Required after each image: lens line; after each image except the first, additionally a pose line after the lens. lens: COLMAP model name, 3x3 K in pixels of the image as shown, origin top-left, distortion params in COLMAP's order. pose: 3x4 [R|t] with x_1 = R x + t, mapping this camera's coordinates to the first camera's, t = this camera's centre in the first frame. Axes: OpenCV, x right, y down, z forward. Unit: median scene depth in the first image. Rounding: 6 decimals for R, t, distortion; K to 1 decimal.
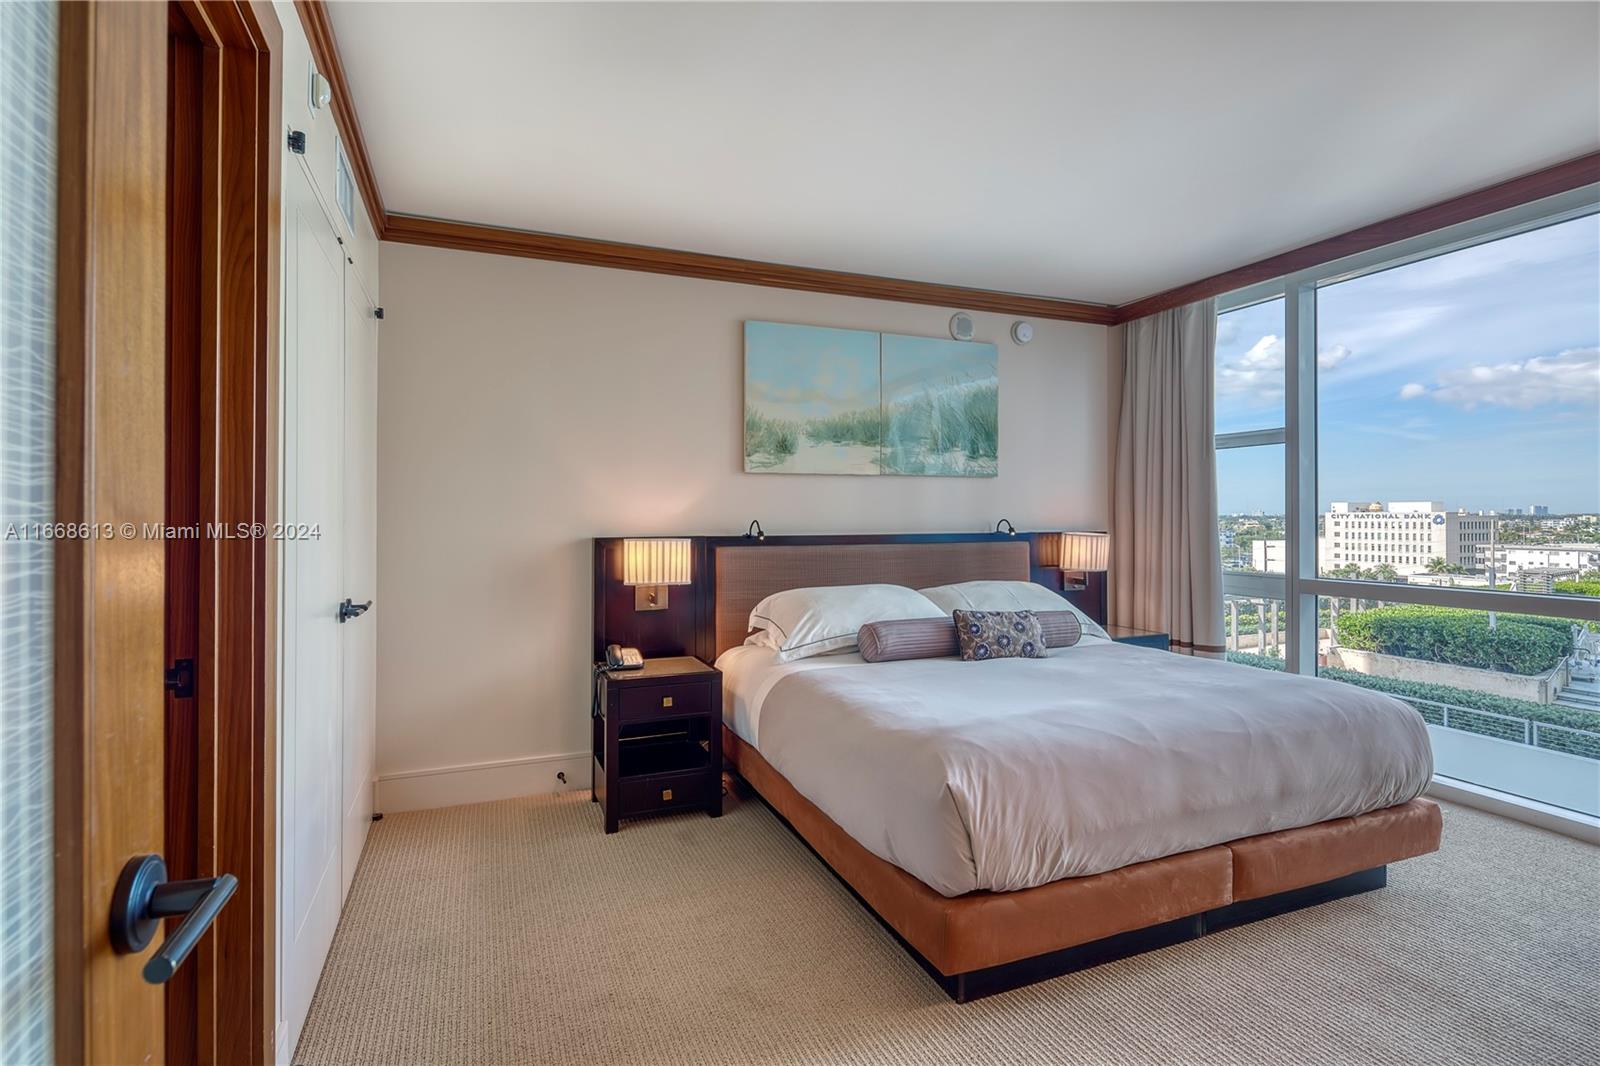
lens RADIAL K [[761.1, 0, 754.7], [0, 761.1, 505.4], [0, 0, 1]] dist [0.001231, -0.000323]
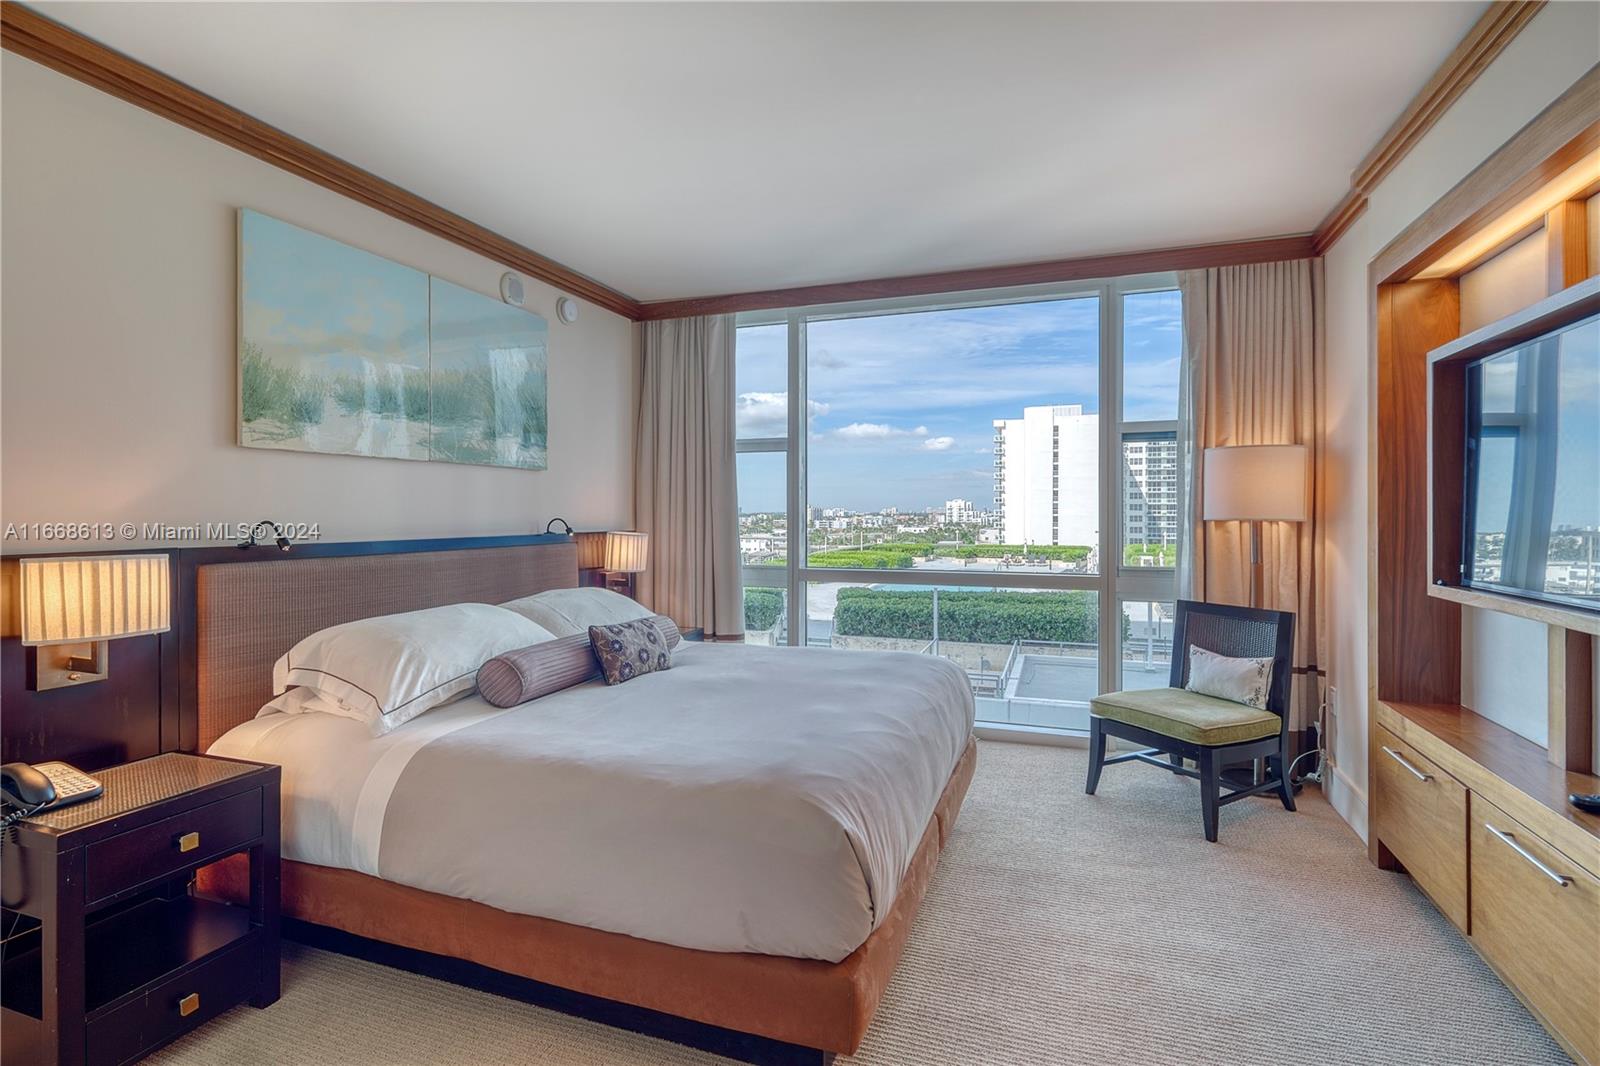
lens RADIAL K [[791.7, 0, 798.4], [0, 791.7, 507.7], [0, 0, 1]] dist [-0.000104, -0.000536]
pose [[0.654650, 0.006986, 0.755900, -0.208424], [-0.011706, 0.999931, 0.000897, 0.002099], [-0.755842, -0.009436, 0.654686, 0.212574]]
